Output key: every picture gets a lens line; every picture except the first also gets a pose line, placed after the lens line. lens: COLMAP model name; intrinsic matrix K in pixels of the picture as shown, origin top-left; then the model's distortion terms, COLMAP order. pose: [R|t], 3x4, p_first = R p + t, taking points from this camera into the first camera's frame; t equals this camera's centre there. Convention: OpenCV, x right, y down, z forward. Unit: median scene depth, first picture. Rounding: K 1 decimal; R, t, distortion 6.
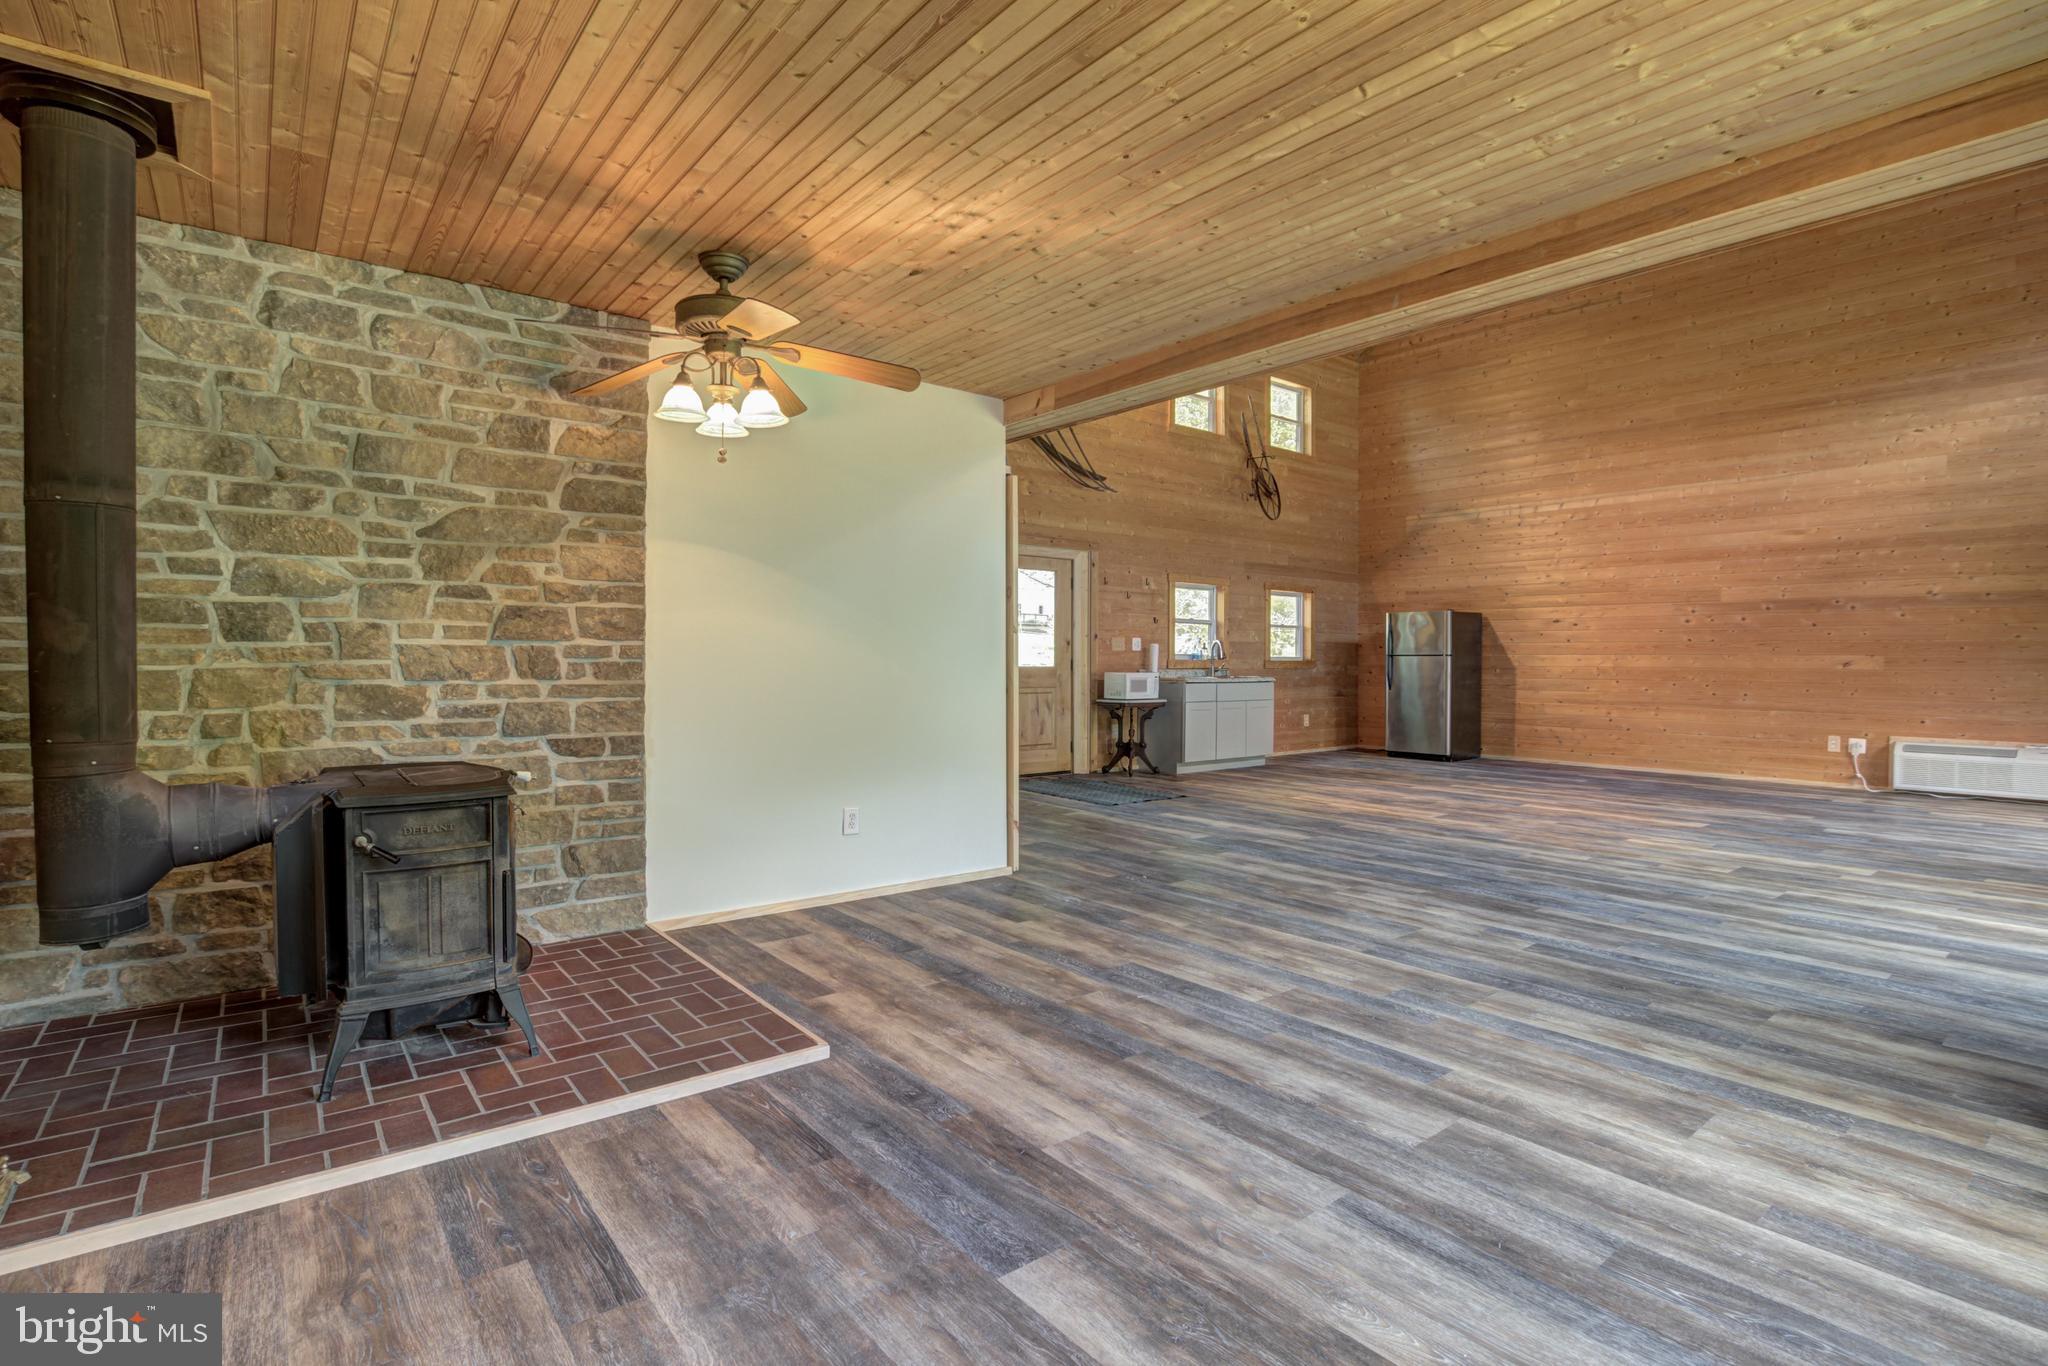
lens RADIAL K [[948.2, 0, 1061.6], [0, 948.2, 672.0], [0, 0, 1]] dist [-0.021790, 0.000375]
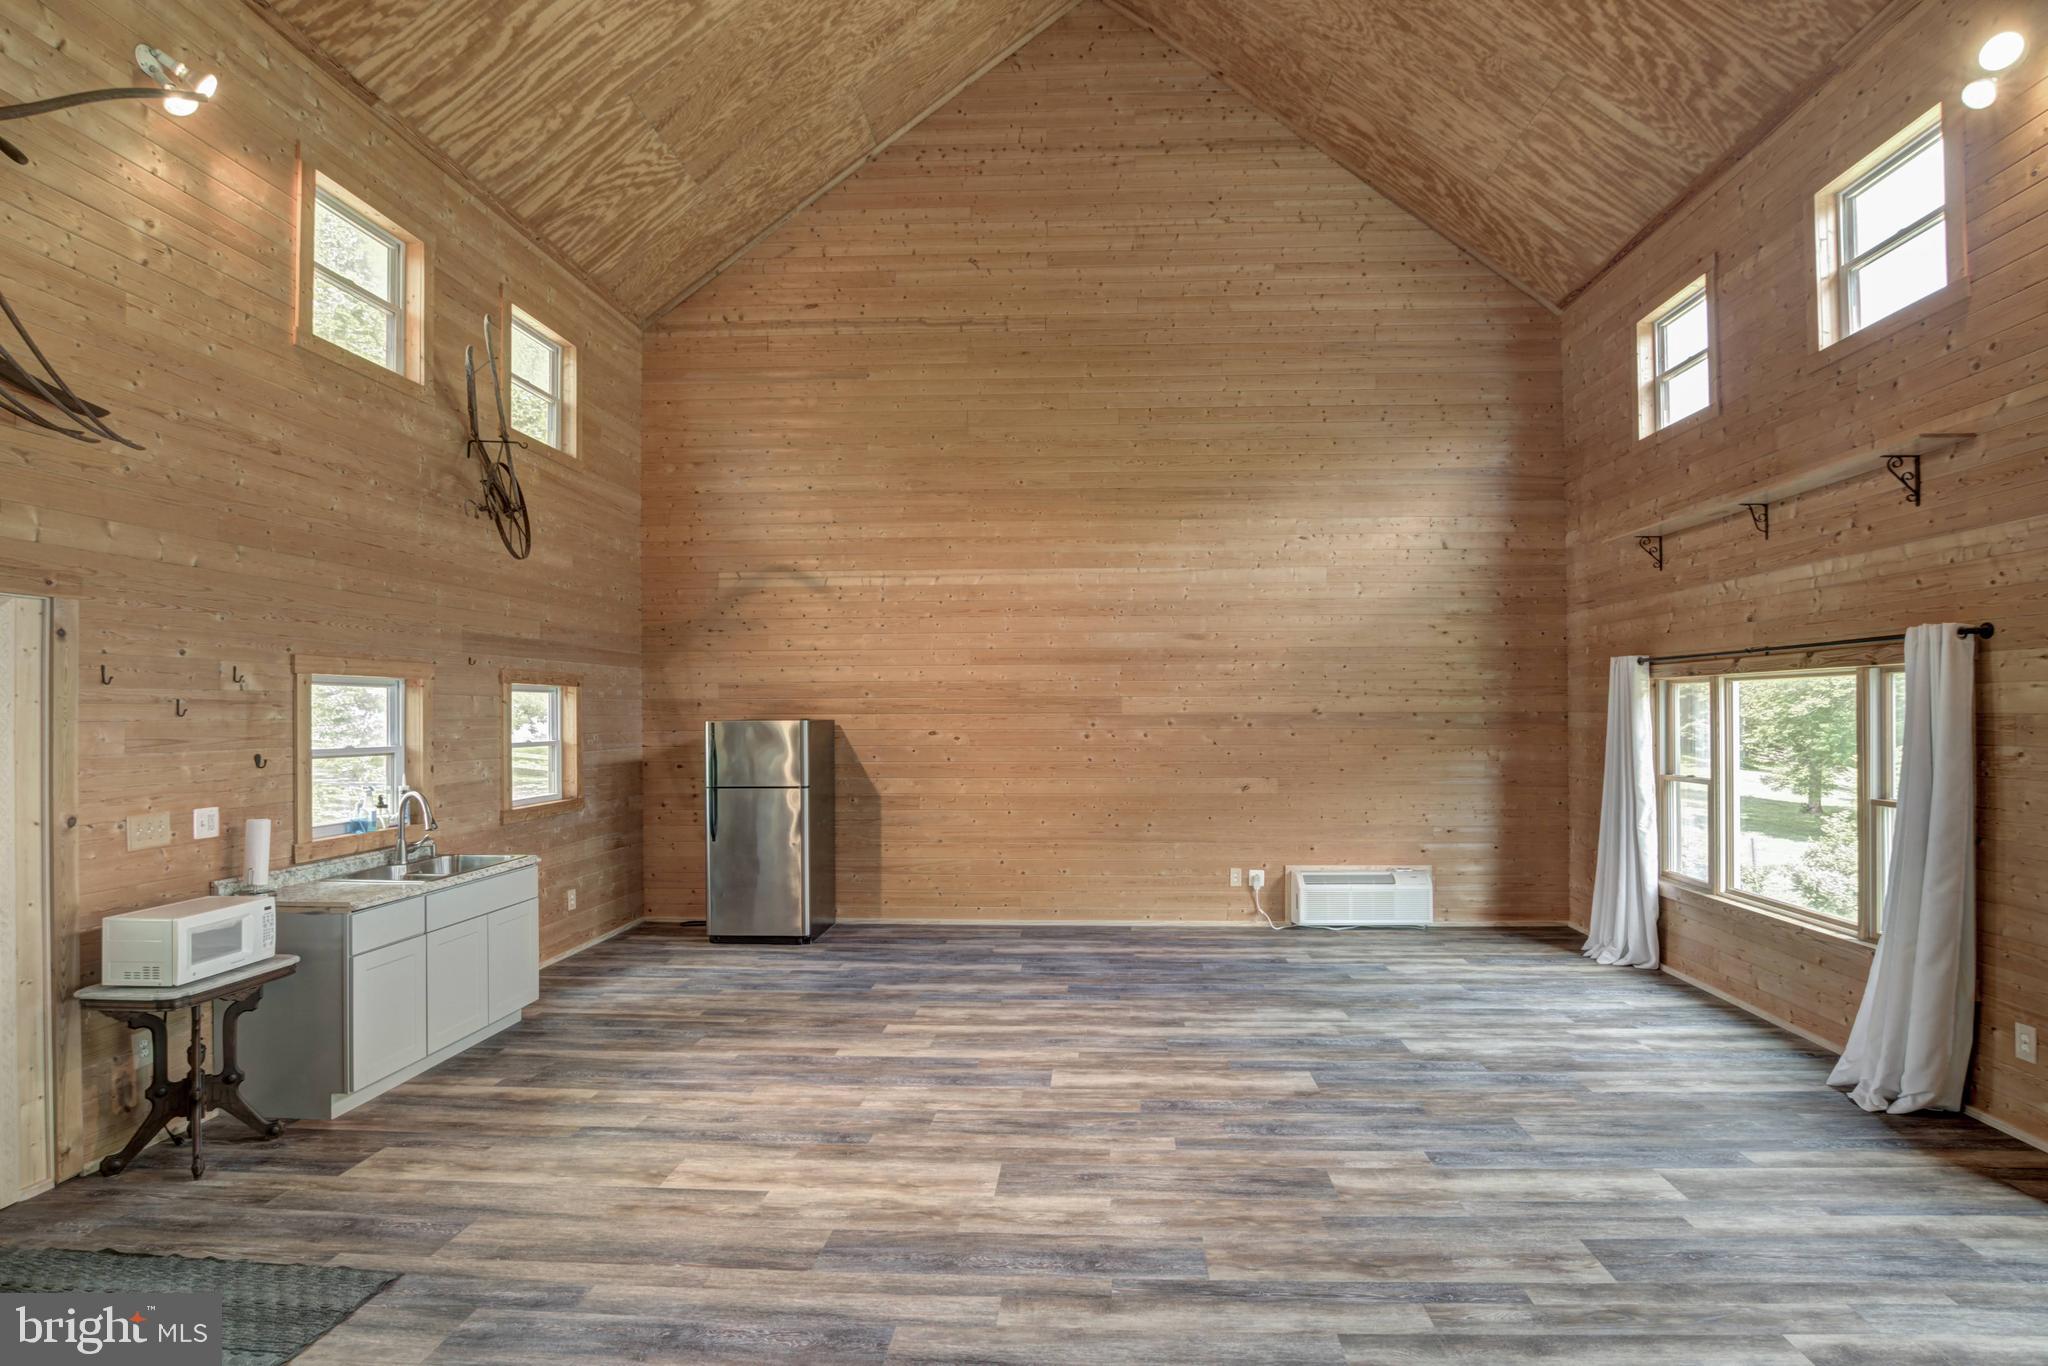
lens RADIAL K [[991.5, 0, 1068.9], [0, 991.5, 702.6], [0, 0, 1]] dist [-0.029208, 0.001241]
pose [[0.683700, 0.000768, 0.729763, 0.026777], [0.017966, 0.999679, -0.017884, -0.068126], [-0.729542, 0.025338, 0.683466, 0.422091]]
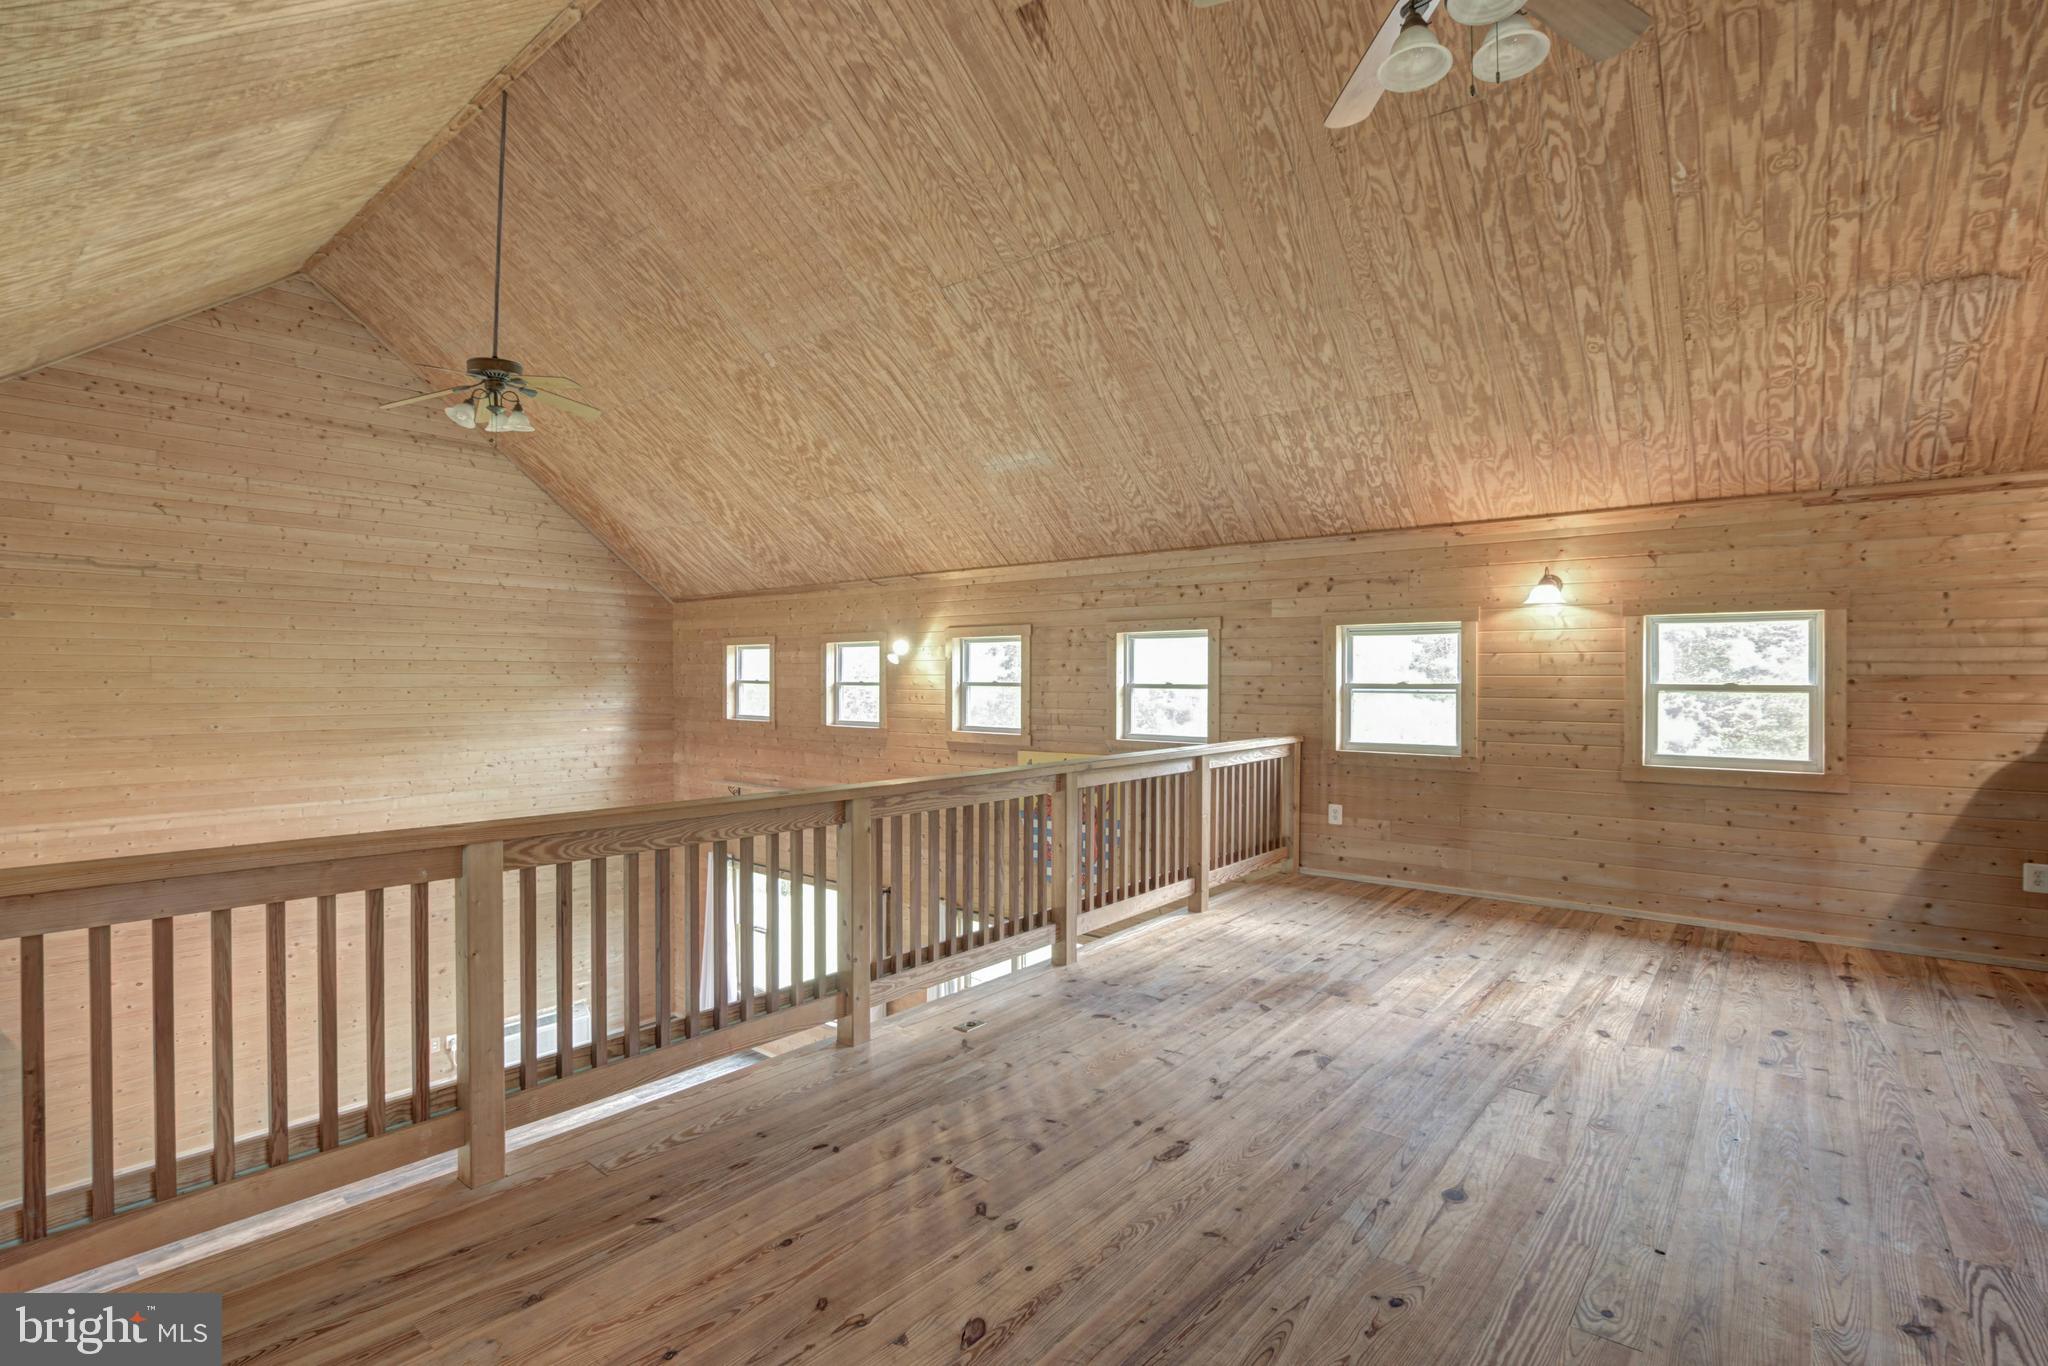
lens RADIAL K [[961.7, 0, 1001.7], [0, 961.7, 677.8], [0, 0, 1]] dist [-0.049620, 0.013024]
pose [[-0.152739, 0.012224, 0.988191, -0.327789], [0.027523, 0.999588, -0.008111, -0.295497], [-0.987883, 0.025959, -0.153013, 0.457838]]
